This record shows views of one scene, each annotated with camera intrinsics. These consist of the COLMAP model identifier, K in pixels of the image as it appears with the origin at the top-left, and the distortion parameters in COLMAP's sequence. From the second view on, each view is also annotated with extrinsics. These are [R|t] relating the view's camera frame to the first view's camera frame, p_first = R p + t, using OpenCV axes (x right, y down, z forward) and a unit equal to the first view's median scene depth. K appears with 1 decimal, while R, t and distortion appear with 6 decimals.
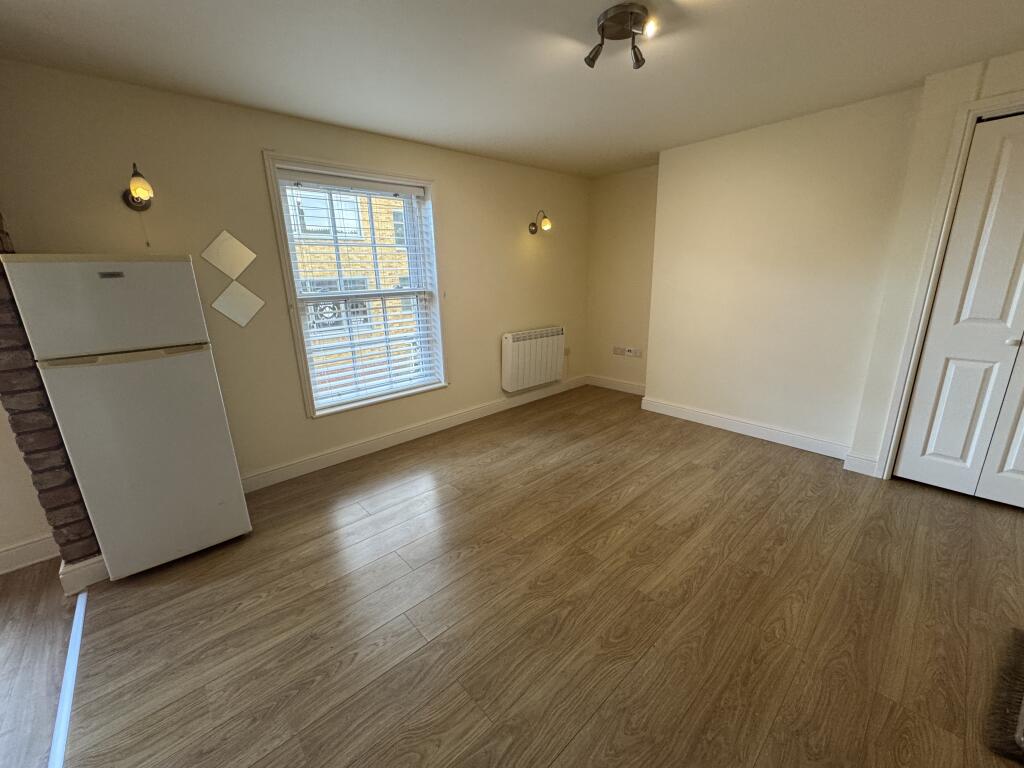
lens RADIAL K [[405.9, 0, 513.1], [0, 405.9, 380.9], [0, 0, 1]] dist [-0.001775, -0.000090]
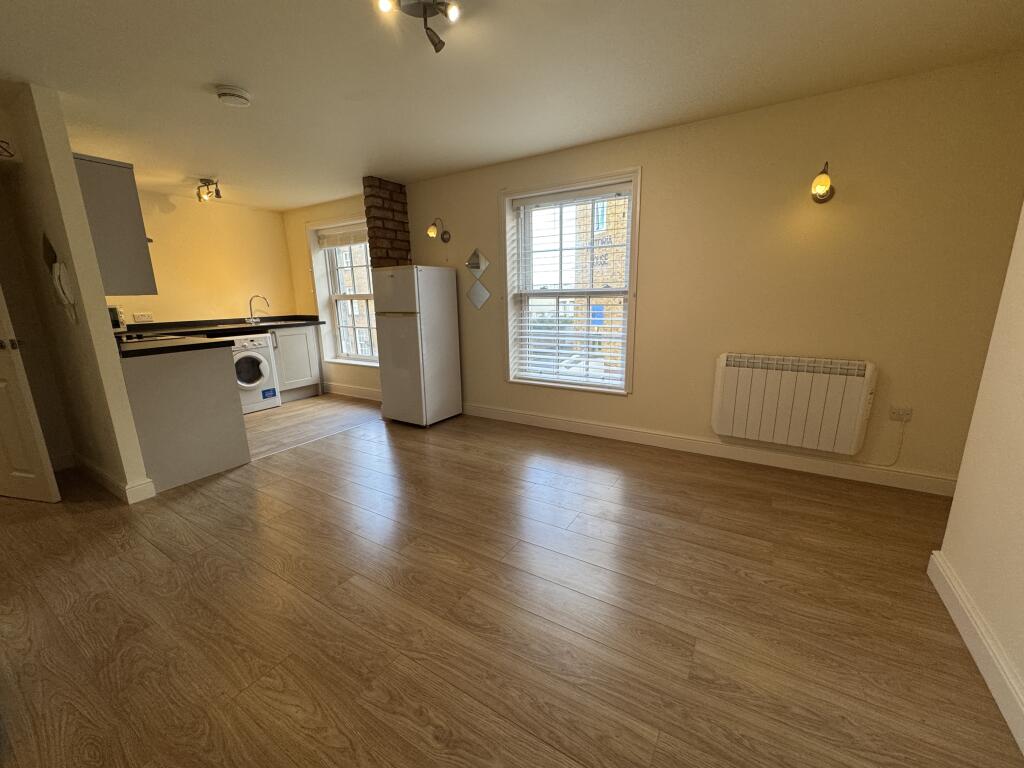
lens RADIAL K [[405.9, 0, 517.1], [0, 405.9, 386.1], [0, 0, 1]] dist [-0.001775, -0.000090]
pose [[0.281033, 0.232820, -0.931029, 0.765078], [-0.234254, 0.957425, 0.168711, -0.129081], [0.930669, 0.170683, 0.323607, 0.581803]]
